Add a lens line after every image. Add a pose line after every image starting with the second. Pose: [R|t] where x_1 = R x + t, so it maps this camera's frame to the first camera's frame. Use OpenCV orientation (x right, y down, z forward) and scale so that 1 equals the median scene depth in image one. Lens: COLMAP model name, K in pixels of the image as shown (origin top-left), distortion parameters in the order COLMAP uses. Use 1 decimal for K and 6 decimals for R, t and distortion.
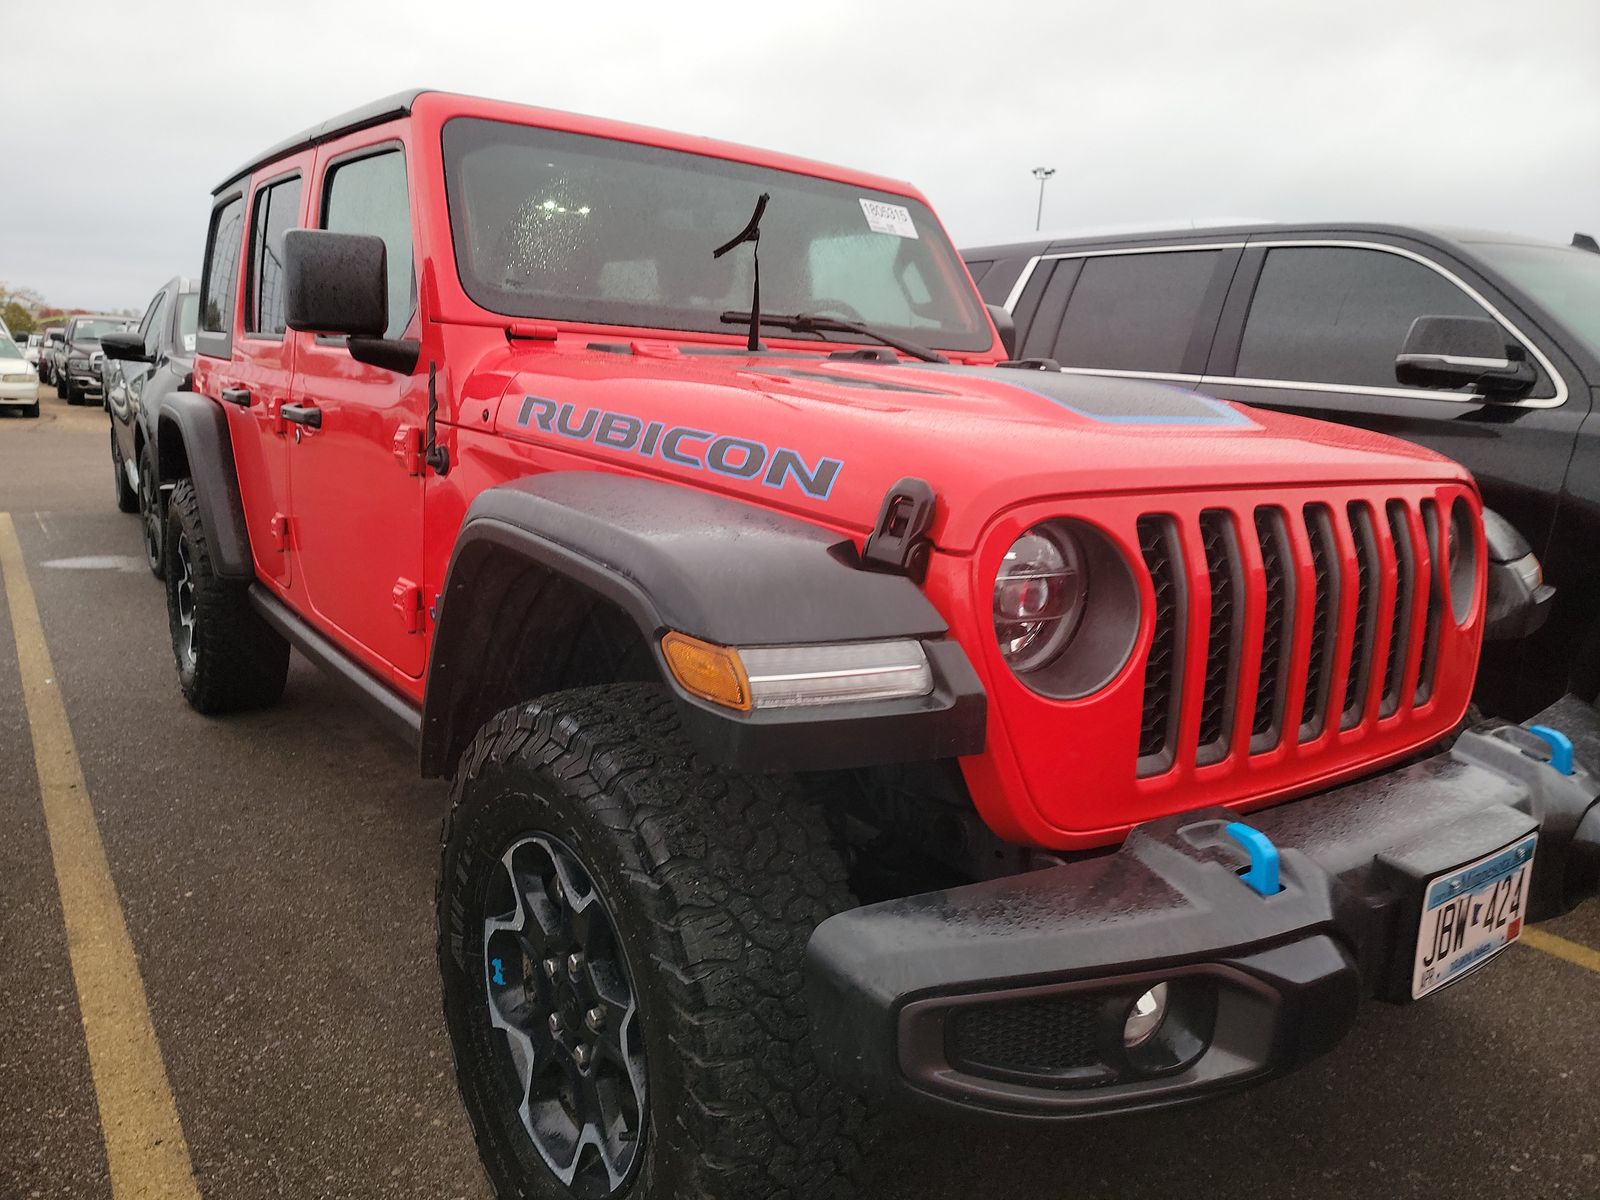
lens RADIAL K [[1150.7, 0, 800.0], [0, 1150.7, 600.0], [0, 0, 1]] dist [0.070672, -0.074623]
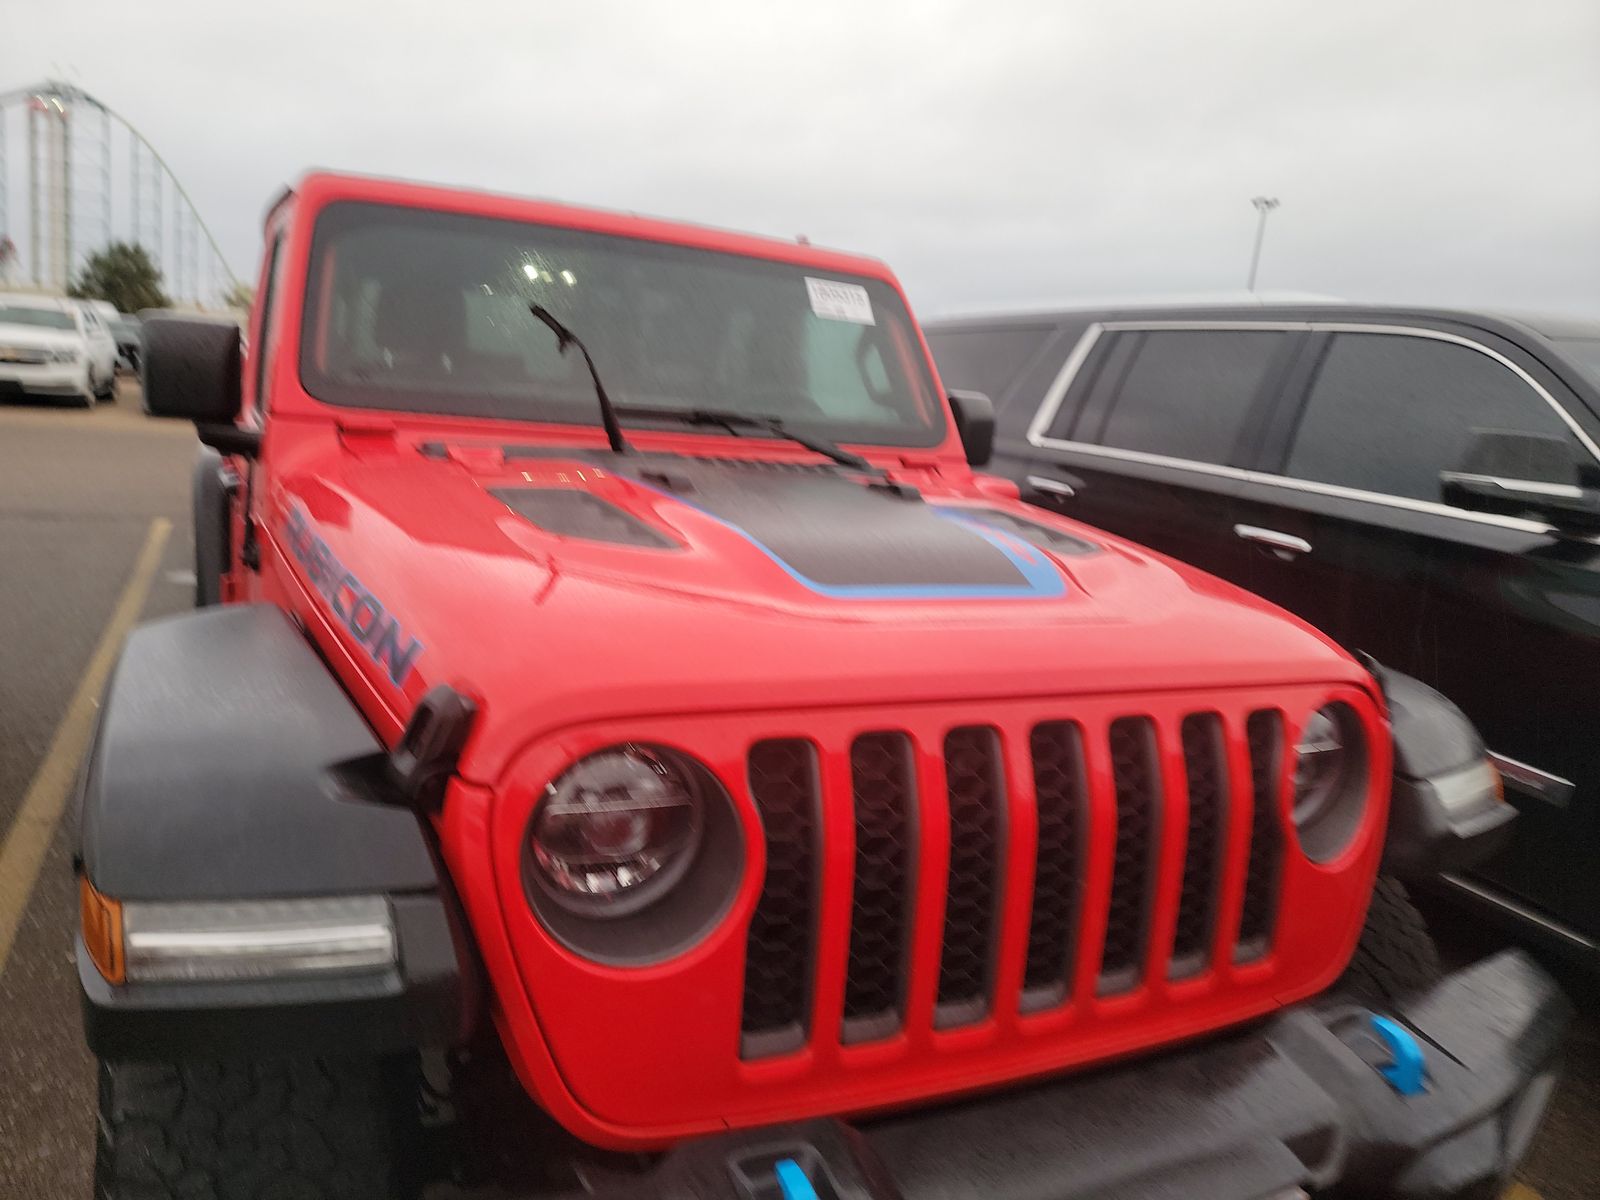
lens RADIAL K [[1121.6, 0, 800.0], [0, 1121.6, 600.0], [0, 0, 1]] dist [0.061810, 0.001025]
pose [[0.980340, 0.074443, -0.182733, 0.263486], [-0.076360, 0.997074, -0.003471, -0.098665], [0.181940, 0.017356, 0.983156, 0.129149]]
